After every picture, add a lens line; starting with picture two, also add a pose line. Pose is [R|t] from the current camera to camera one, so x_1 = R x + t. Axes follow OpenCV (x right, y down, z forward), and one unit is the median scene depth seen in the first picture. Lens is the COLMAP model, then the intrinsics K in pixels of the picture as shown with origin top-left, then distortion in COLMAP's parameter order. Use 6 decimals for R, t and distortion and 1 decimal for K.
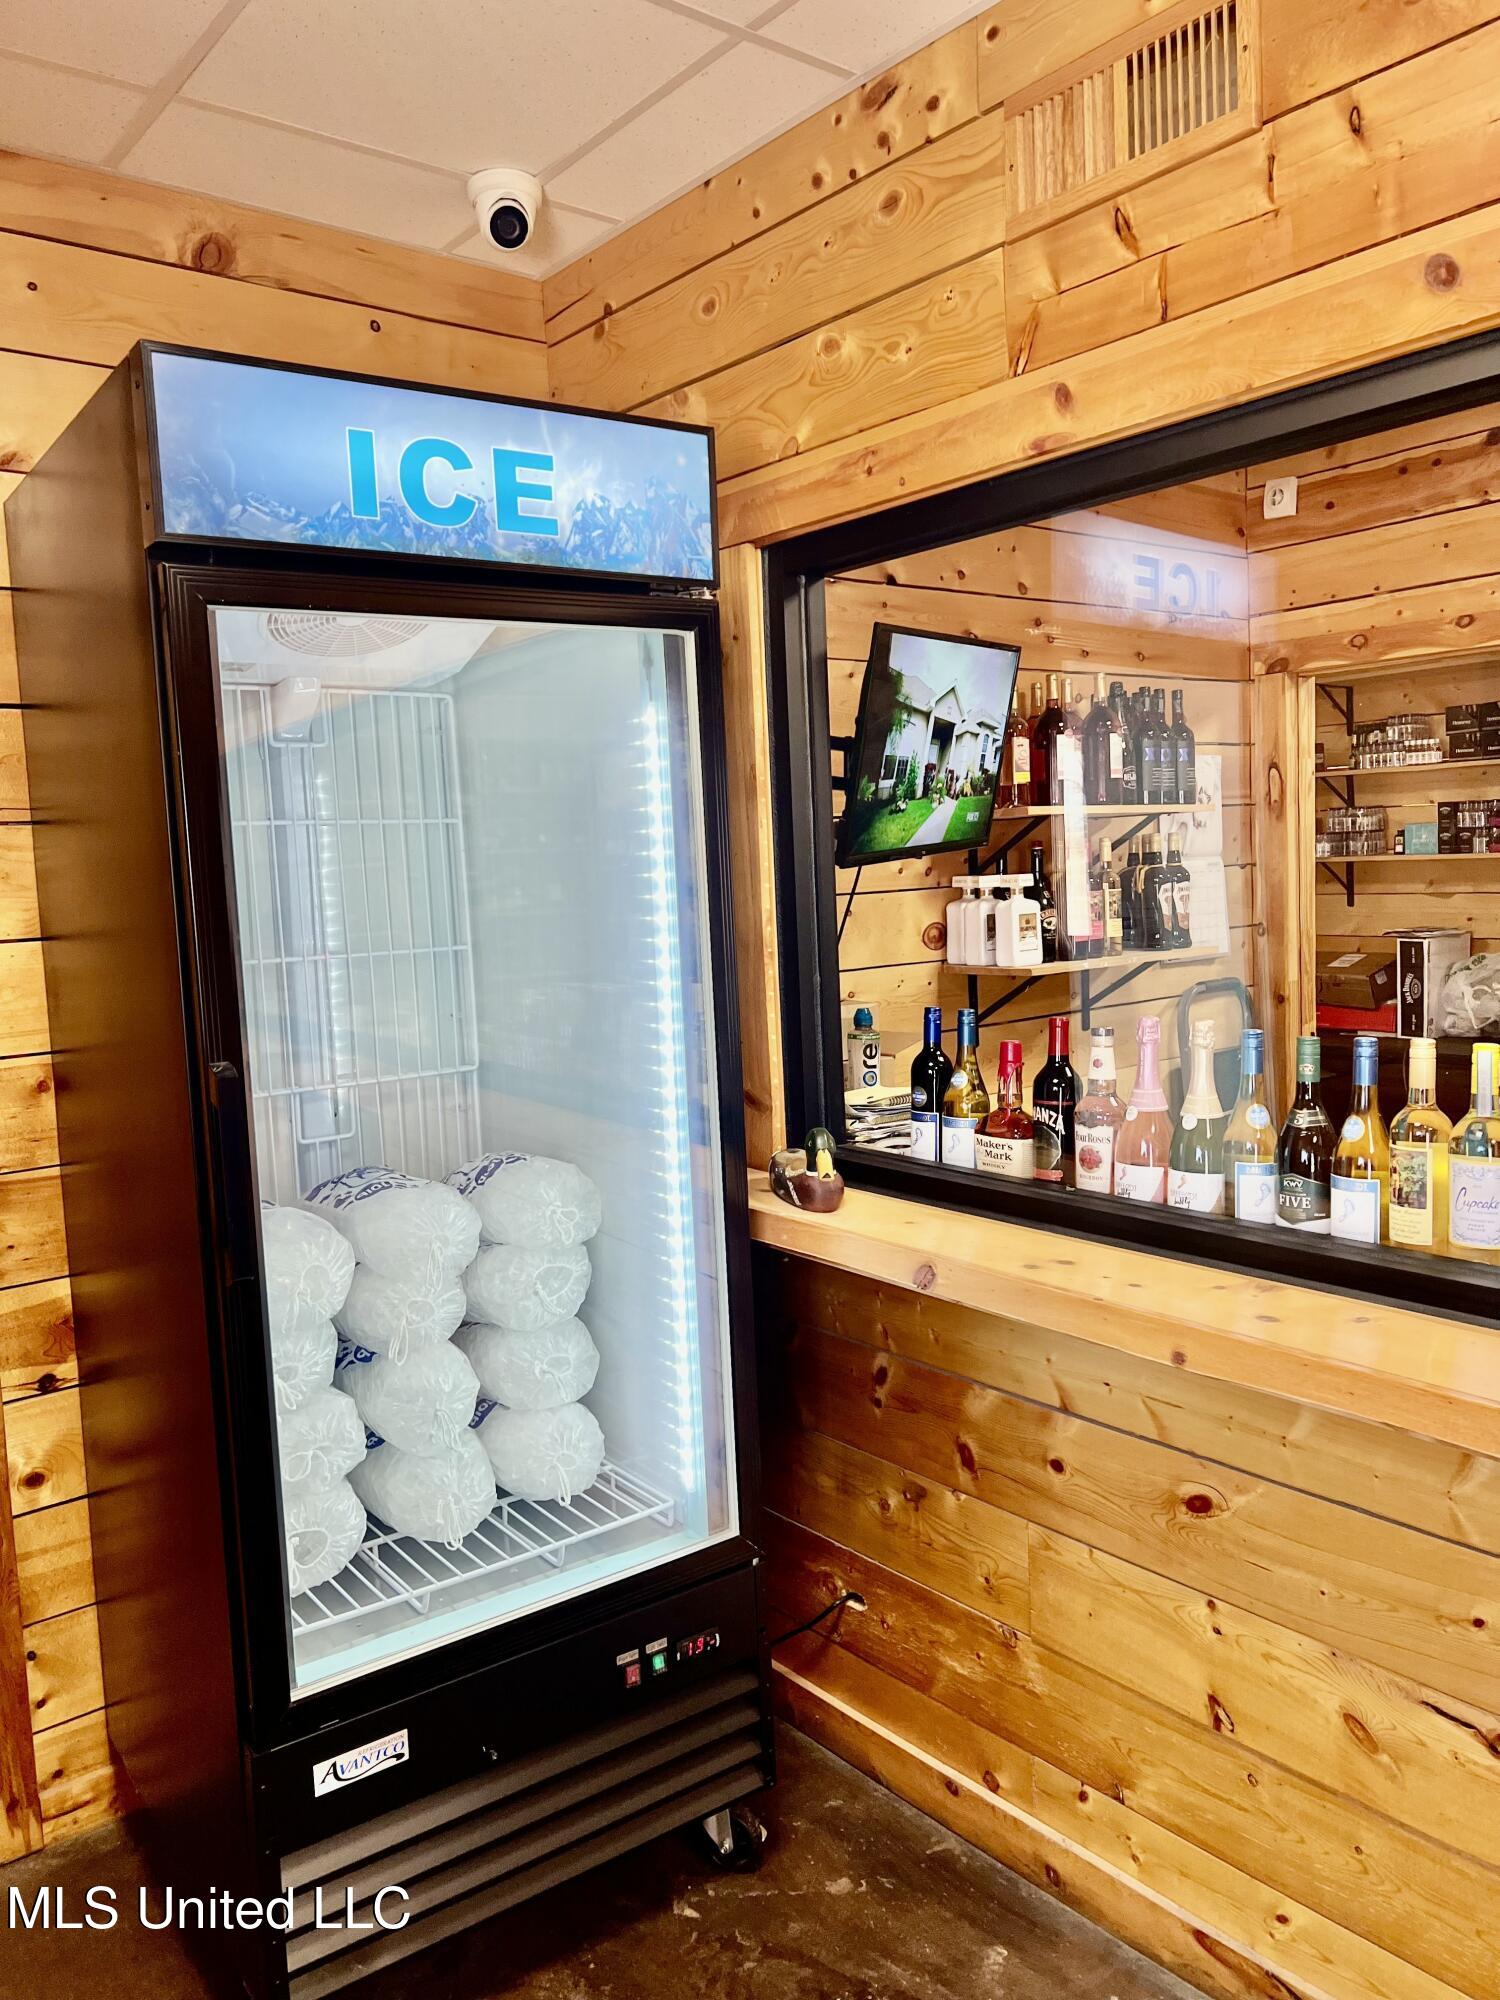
lens RADIAL K [[1510.2, 0, 748.8], [0, 1510.2, 992.2], [0, 0, 1]] dist [0.065725, -0.087121]
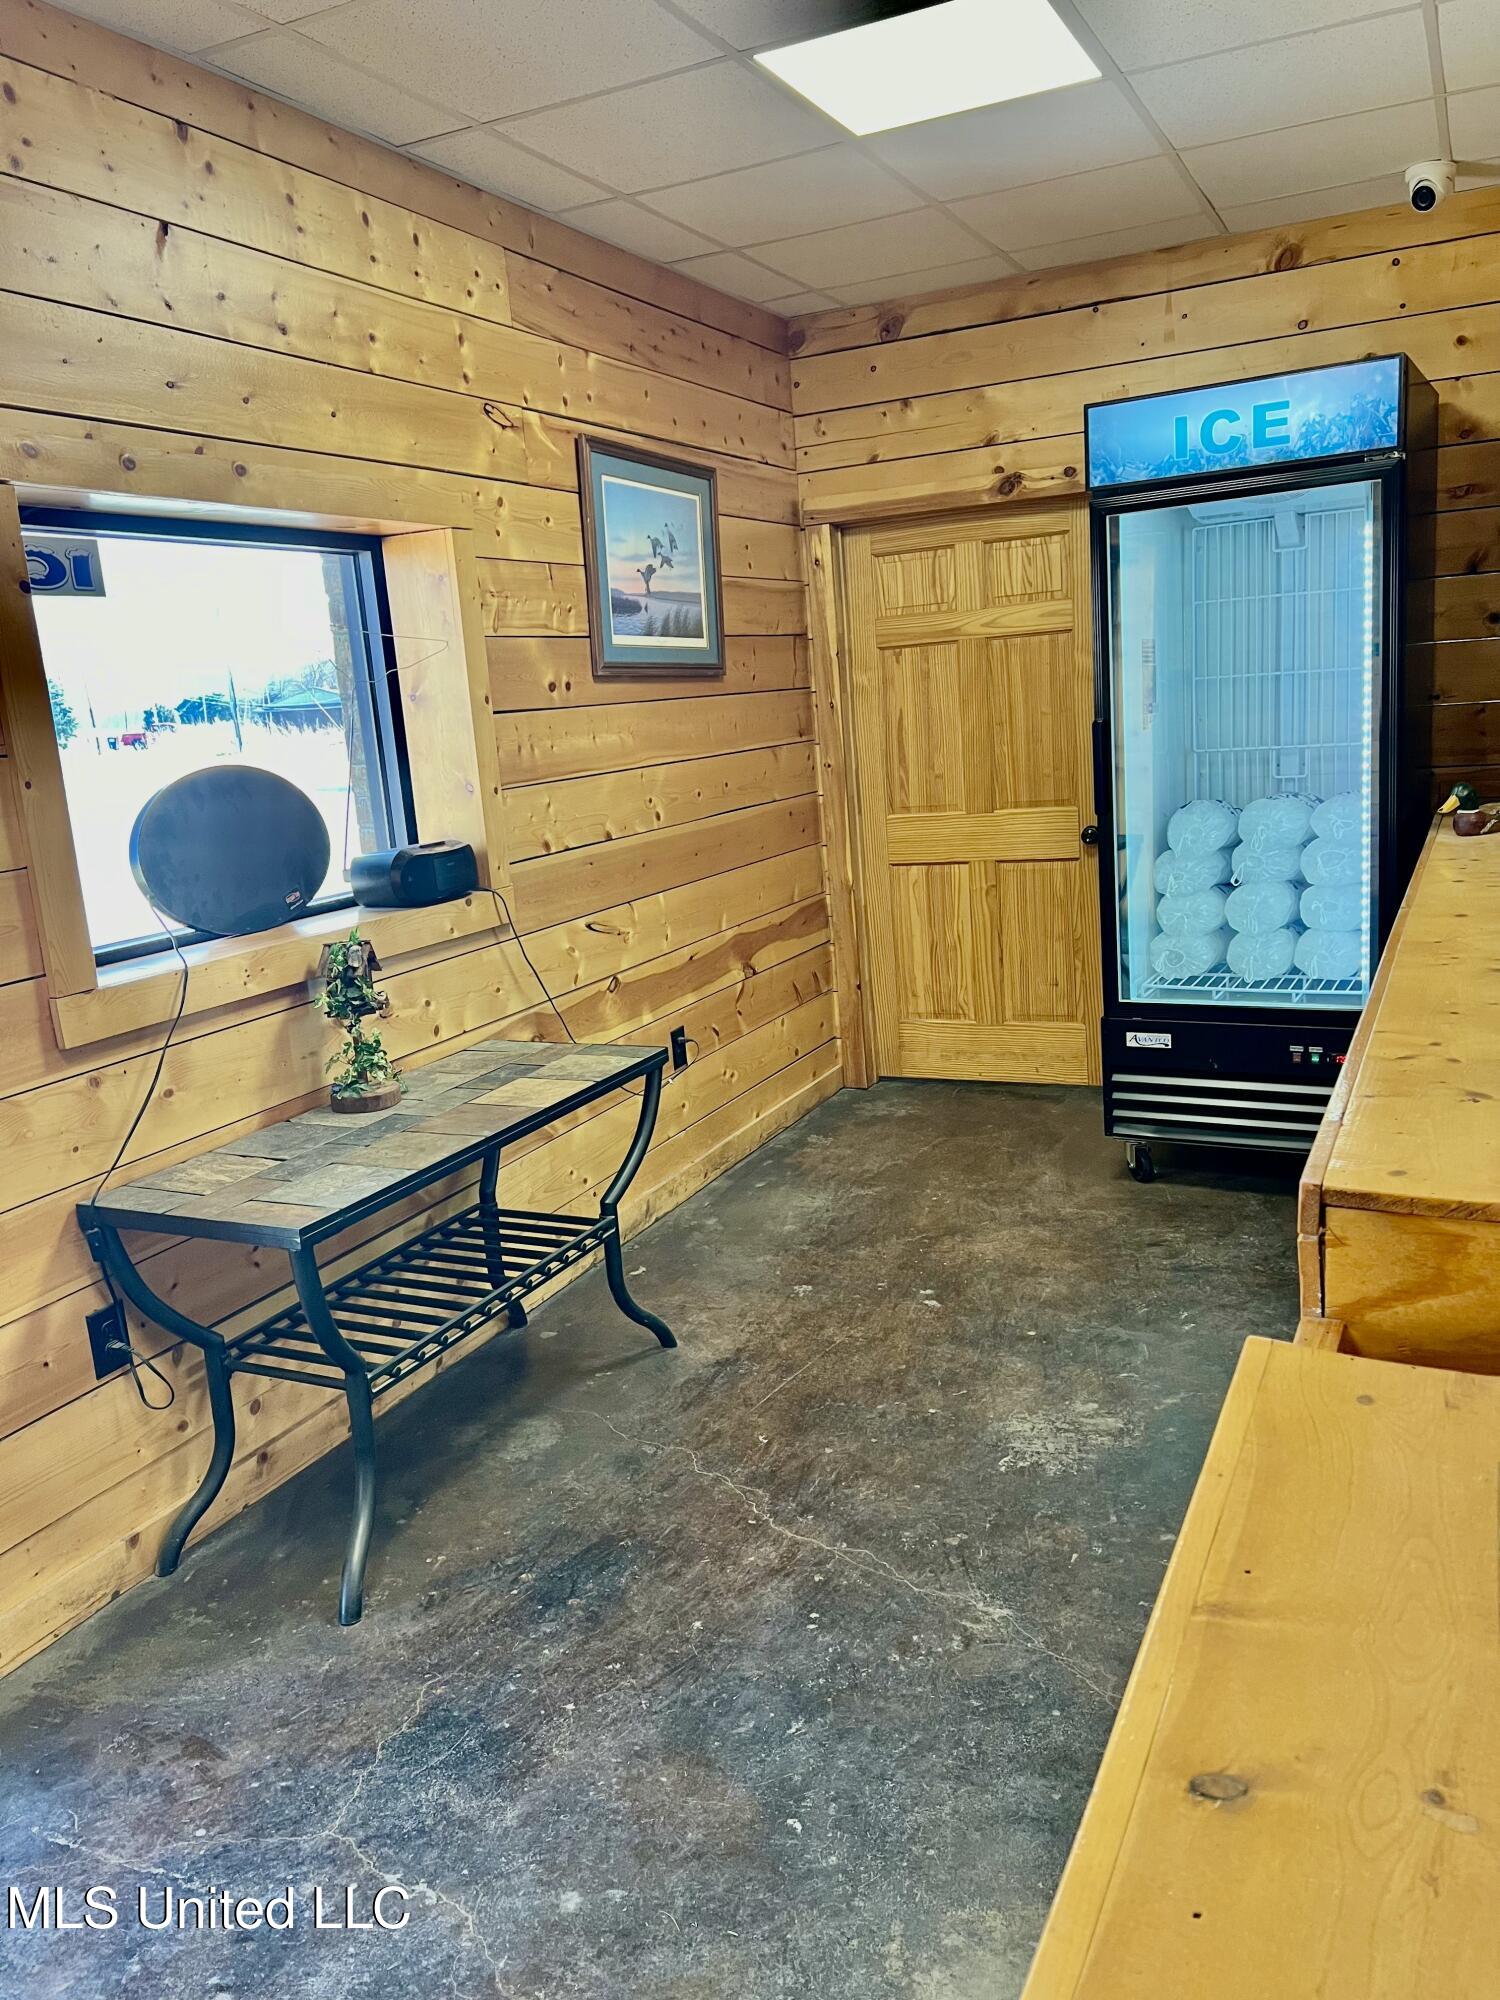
lens RADIAL K [[1510.2, 0, 757.6], [0, 1510.2, 1008.2], [0, 0, 1]] dist [0.065725, -0.087121]
pose [[0.444800, 0.201183, -0.872742, 1.390681], [-0.024421, 0.976807, 0.212726, -0.003118], [0.895297, -0.073307, 0.439397, -0.479837]]
